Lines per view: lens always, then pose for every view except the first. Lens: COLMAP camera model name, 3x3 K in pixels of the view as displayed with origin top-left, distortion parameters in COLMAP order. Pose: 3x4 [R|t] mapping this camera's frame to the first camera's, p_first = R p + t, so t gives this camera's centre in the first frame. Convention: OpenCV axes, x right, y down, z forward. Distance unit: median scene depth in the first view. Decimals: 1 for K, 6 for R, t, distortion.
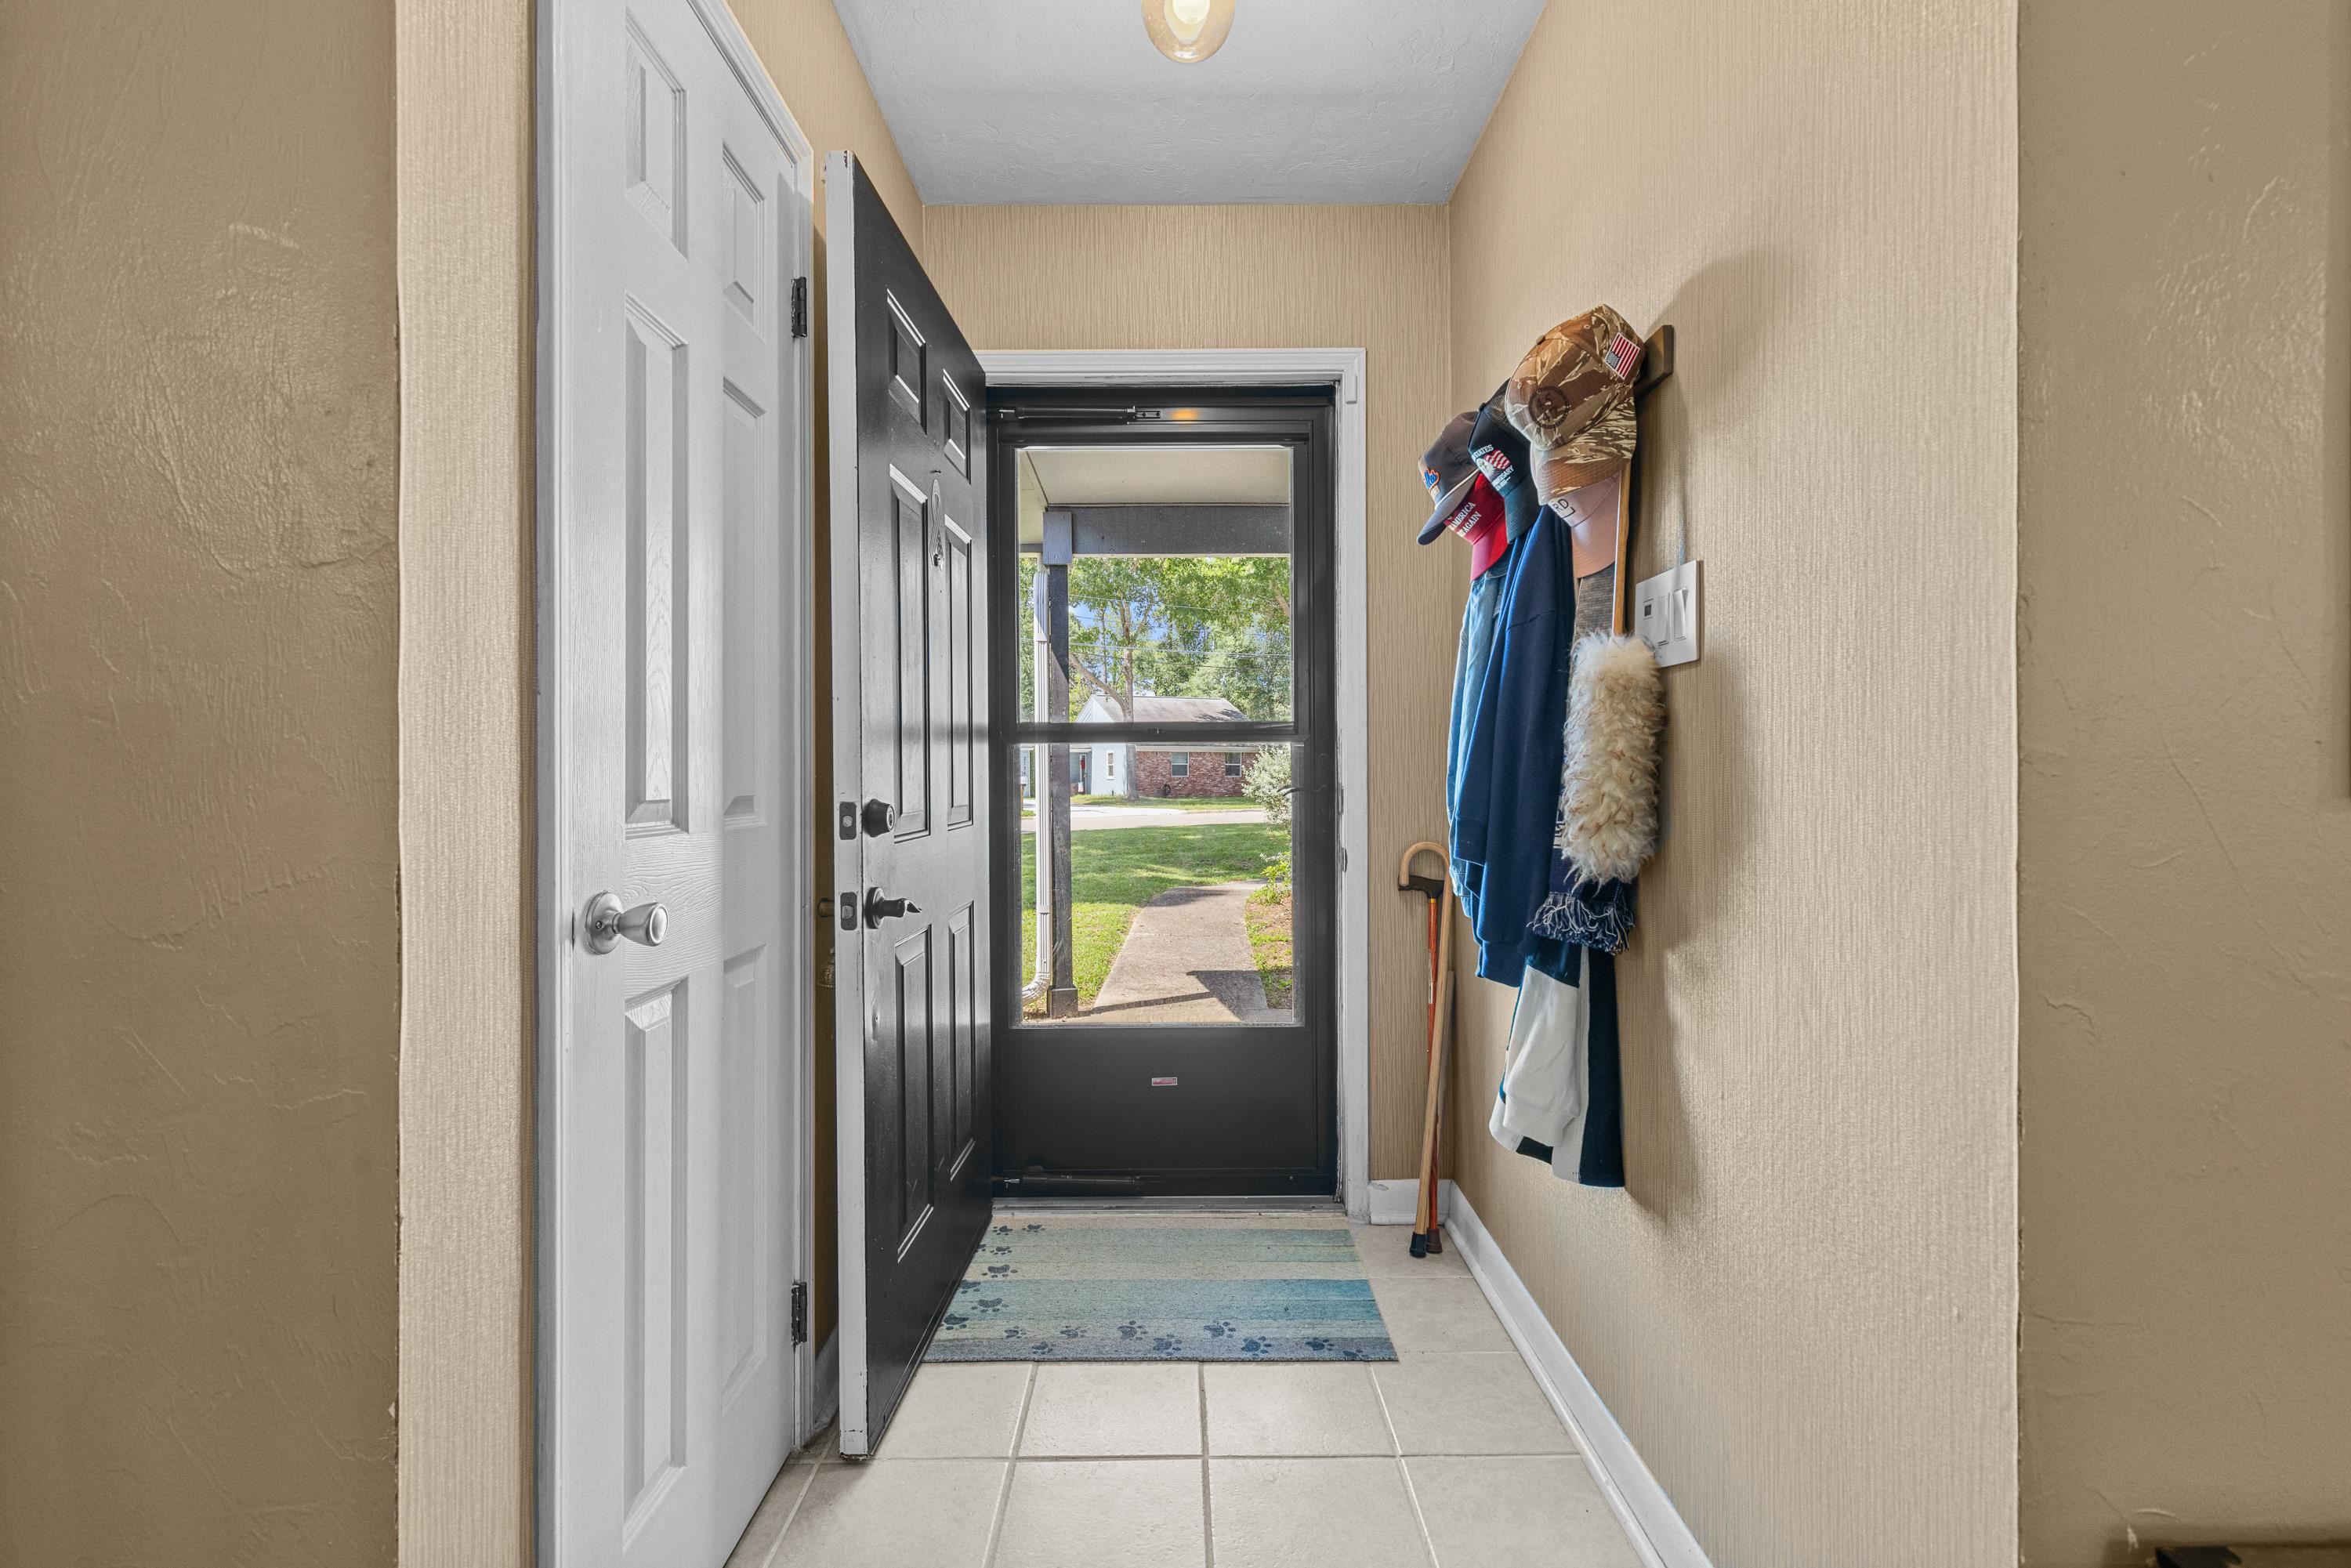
lens RADIAL K [[1056.1, 0, 1167.2], [0, 1056.1, 781.3], [0, 0, 1]] dist [-0.000575, -0.000505]
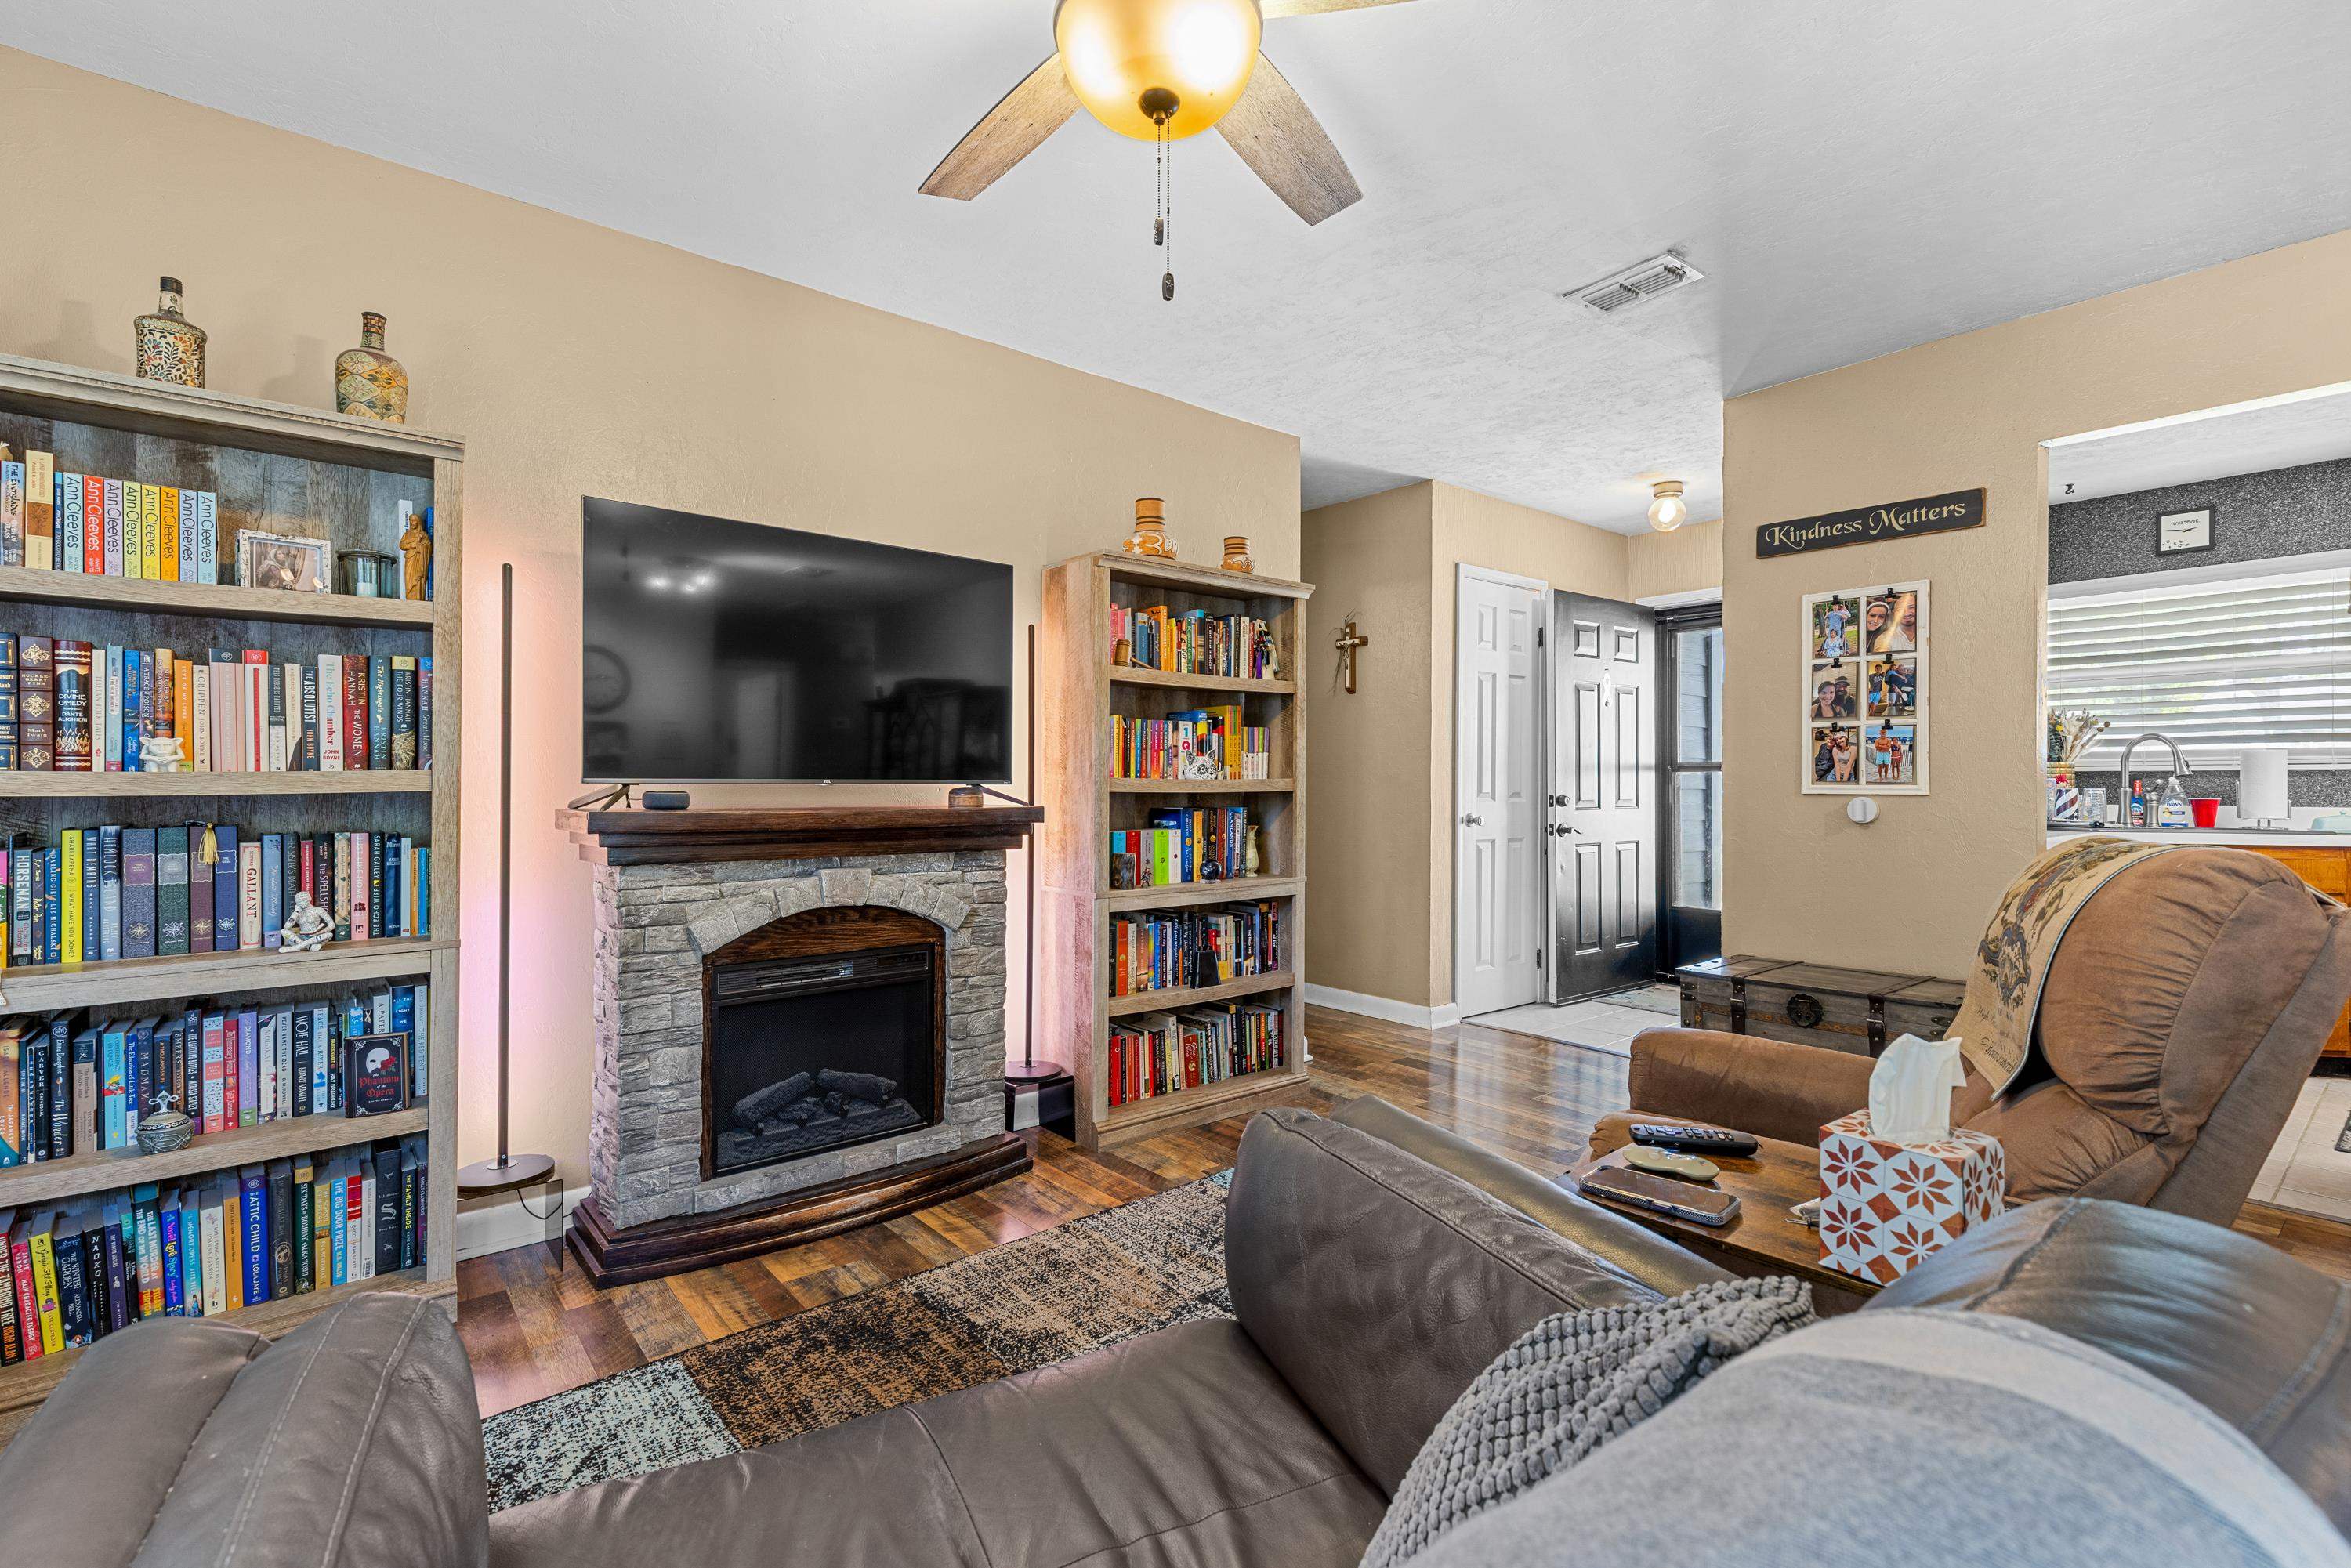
lens RADIAL K [[1065.0, 0, 1173.8], [0, 1065.0, 785.7], [0, 0, 1]] dist [0.003546, -0.000008]
pose [[0.639970, 0.002709, -0.768395, 1.420566], [-0.005424, 0.999985, -0.000992, 0.000521], [0.768381, 0.004802, 0.639975, -1.903308]]
